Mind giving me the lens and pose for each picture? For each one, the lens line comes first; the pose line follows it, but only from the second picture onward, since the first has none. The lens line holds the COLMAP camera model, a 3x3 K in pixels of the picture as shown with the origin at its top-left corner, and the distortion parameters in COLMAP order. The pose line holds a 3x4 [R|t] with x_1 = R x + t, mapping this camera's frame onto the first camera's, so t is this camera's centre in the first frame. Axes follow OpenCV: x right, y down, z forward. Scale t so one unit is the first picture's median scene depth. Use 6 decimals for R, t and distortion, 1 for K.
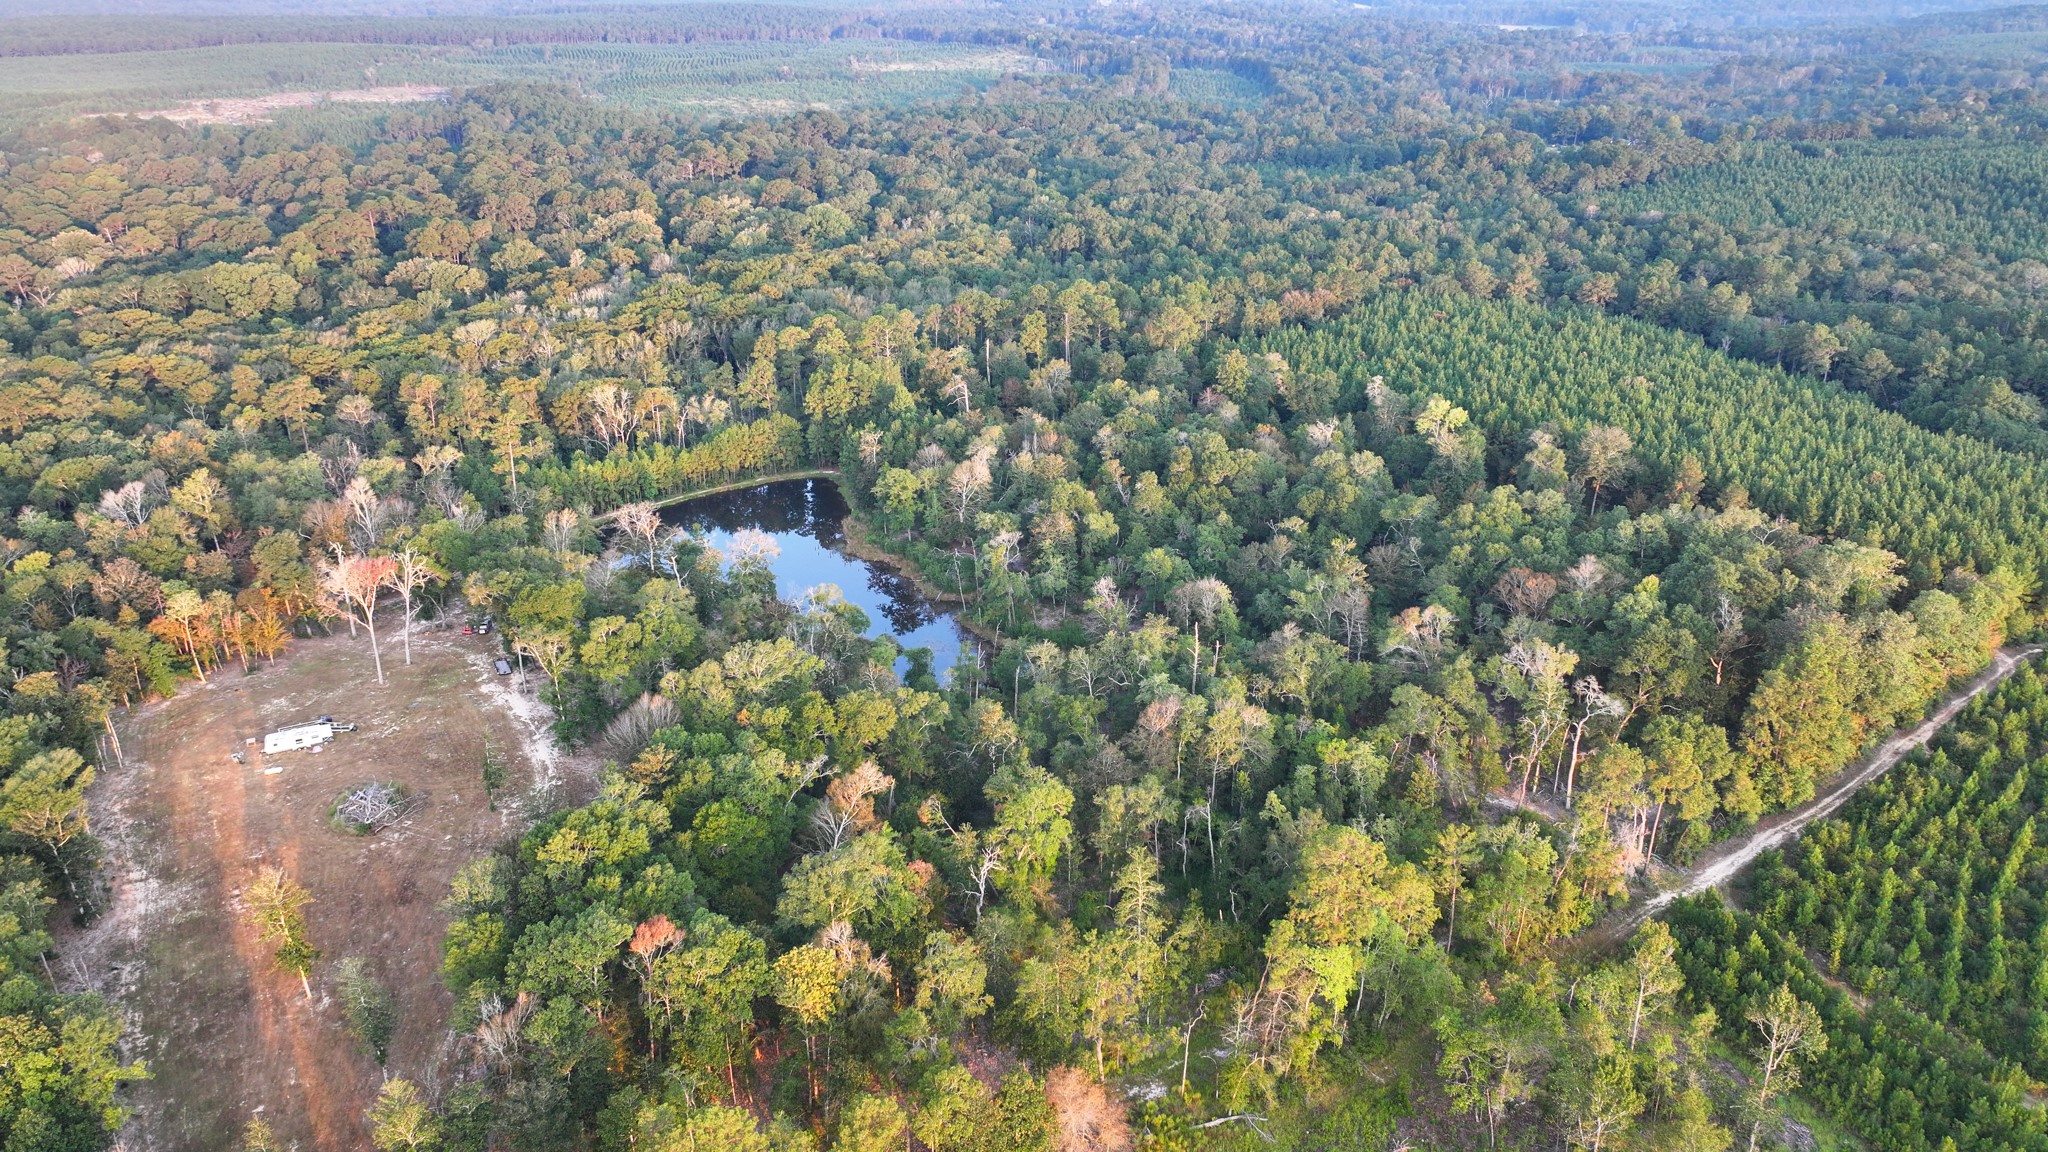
lens RADIAL K [[1411.2, 0, 1026.2], [0, 1411.2, 568.9], [0, 0, 1]] dist [-0.003912, 0.011391]
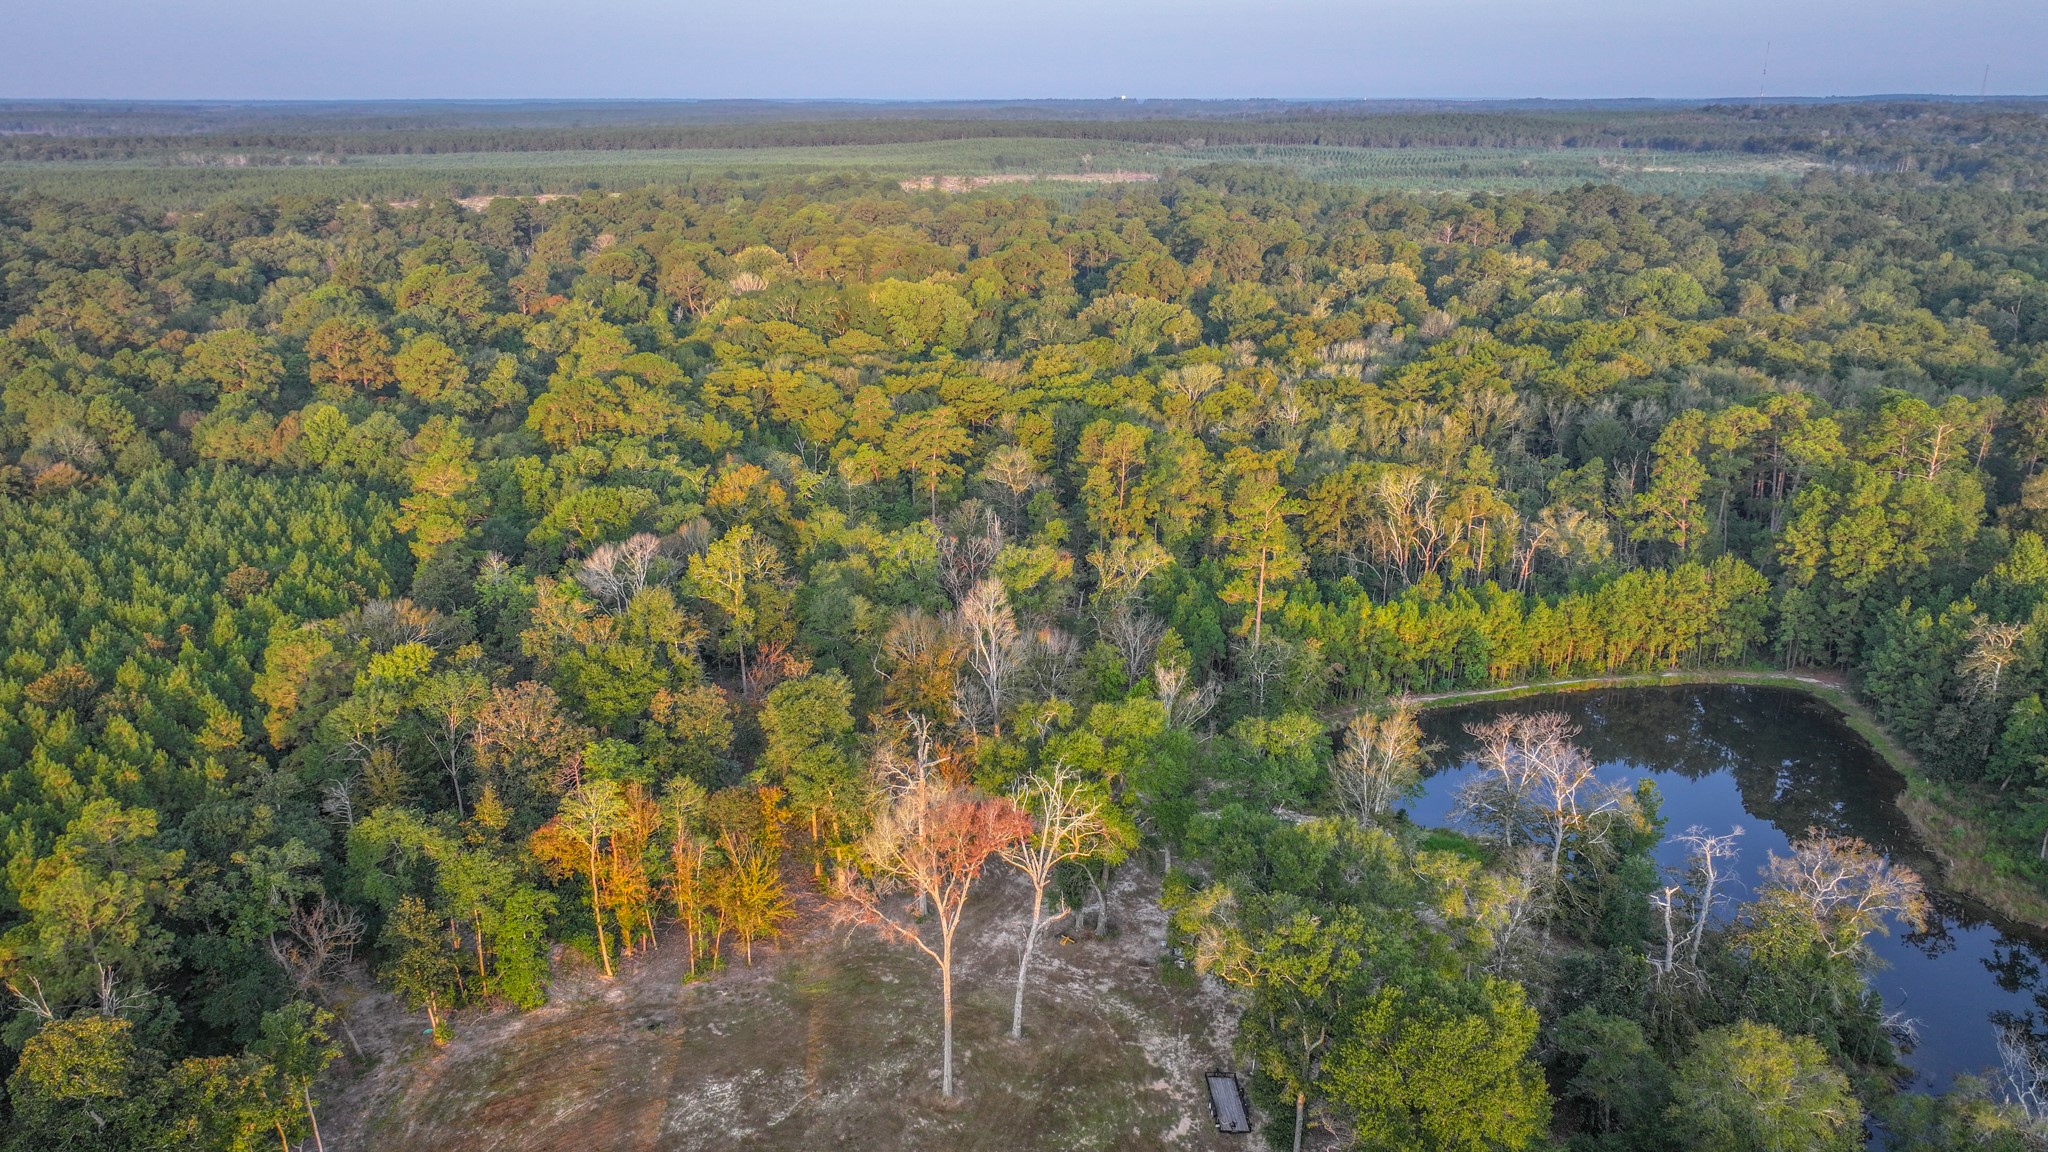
lens RADIAL K [[1412.4, 0, 1049.2], [0, 1412.4, 574.3], [0, 0, 1]] dist [0.005447, 0.009222]
pose [[0.906925, 0.131821, -0.400138, -0.181571], [-0.166765, 0.984537, -0.053635, -0.031040], [0.386880, 0.115372, 0.914884, 0.393009]]
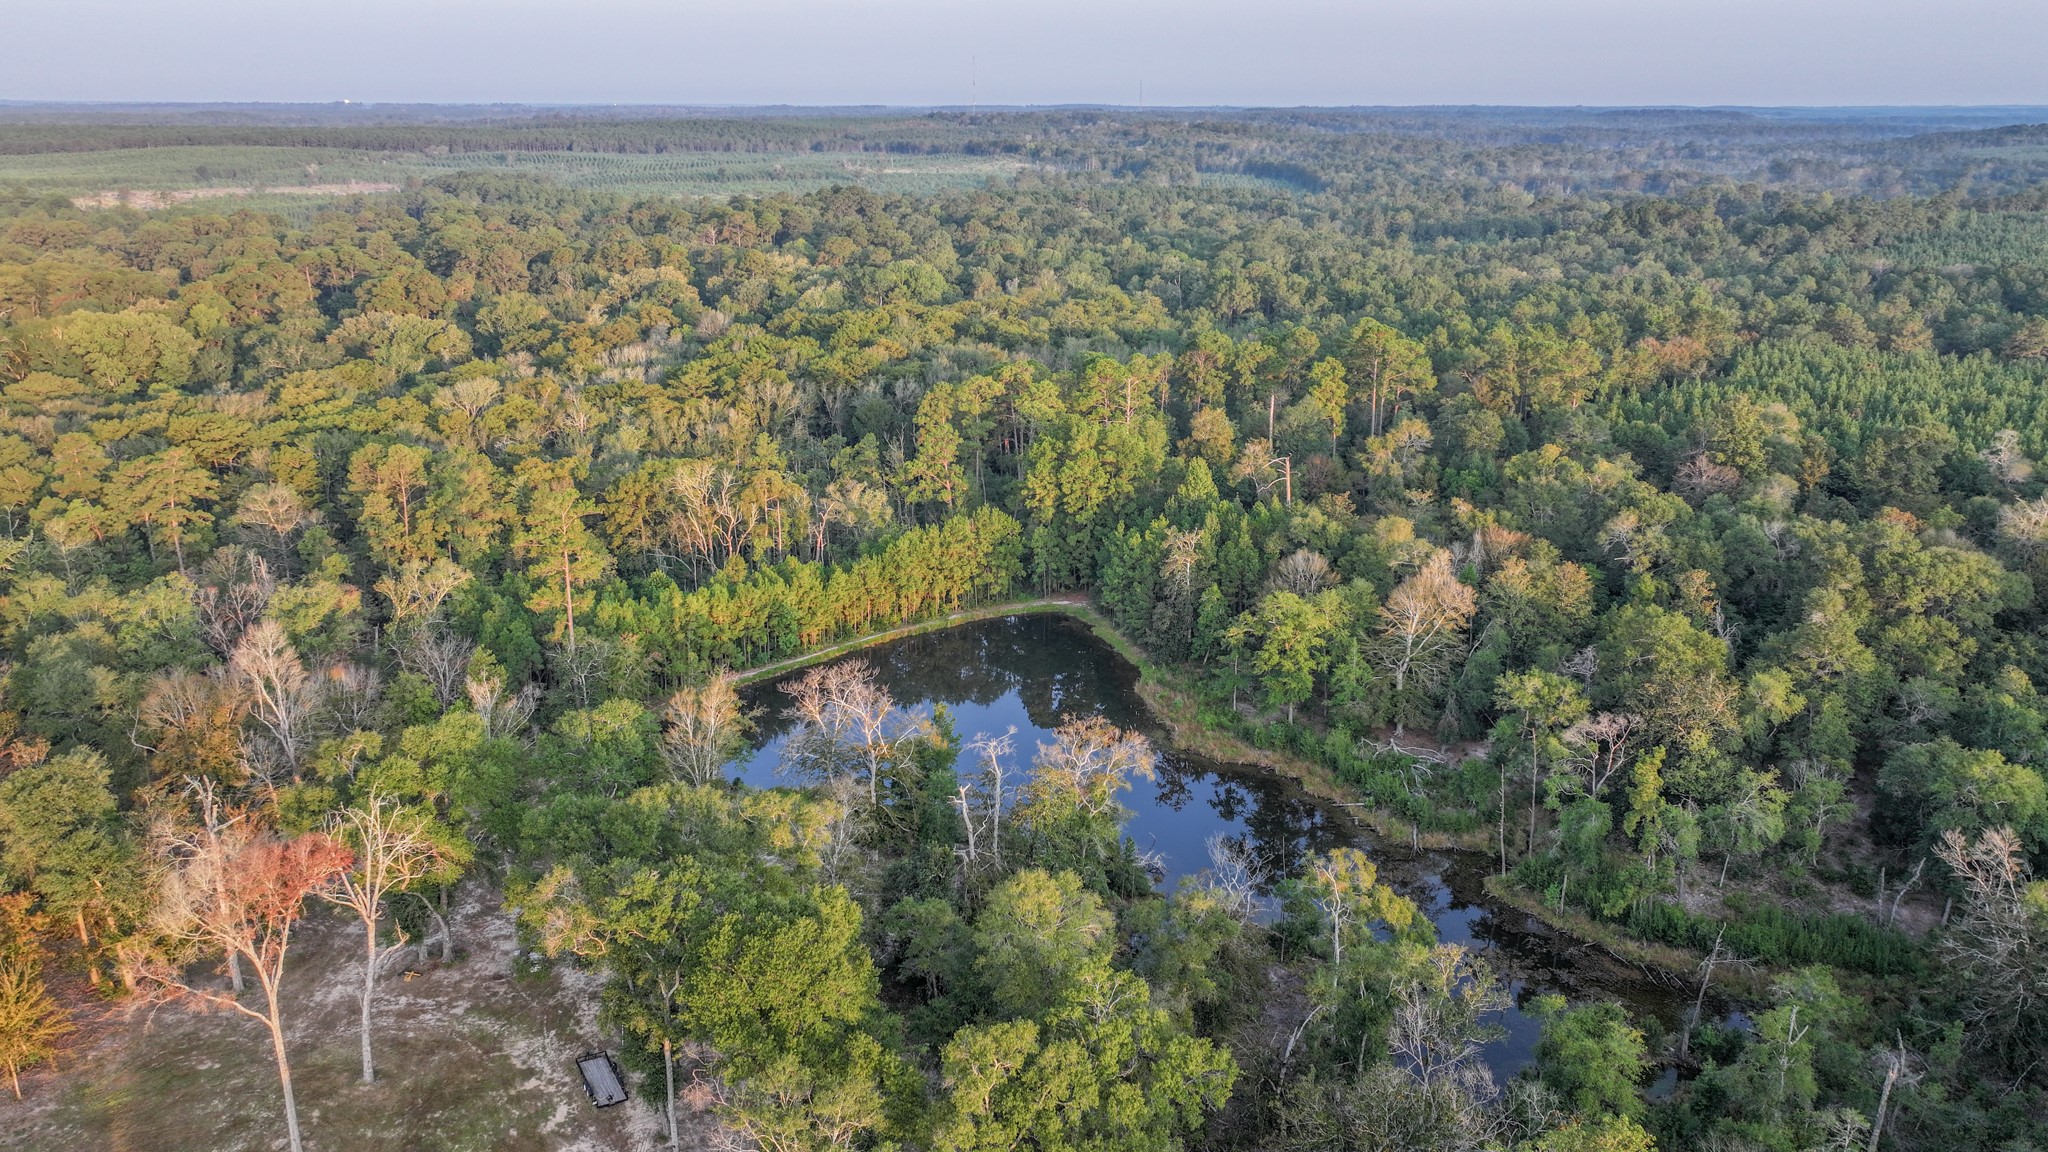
lens RADIAL K [[1411.2, 0, 1026.2], [0, 1411.2, 568.9], [0, 0, 1]] dist [-0.003912, 0.011391]
pose [[0.999056, -0.011773, 0.041823, -0.172790], [0.015711, 0.995341, -0.095128, -0.024445], [-0.040508, 0.095695, 0.994586, 0.376298]]
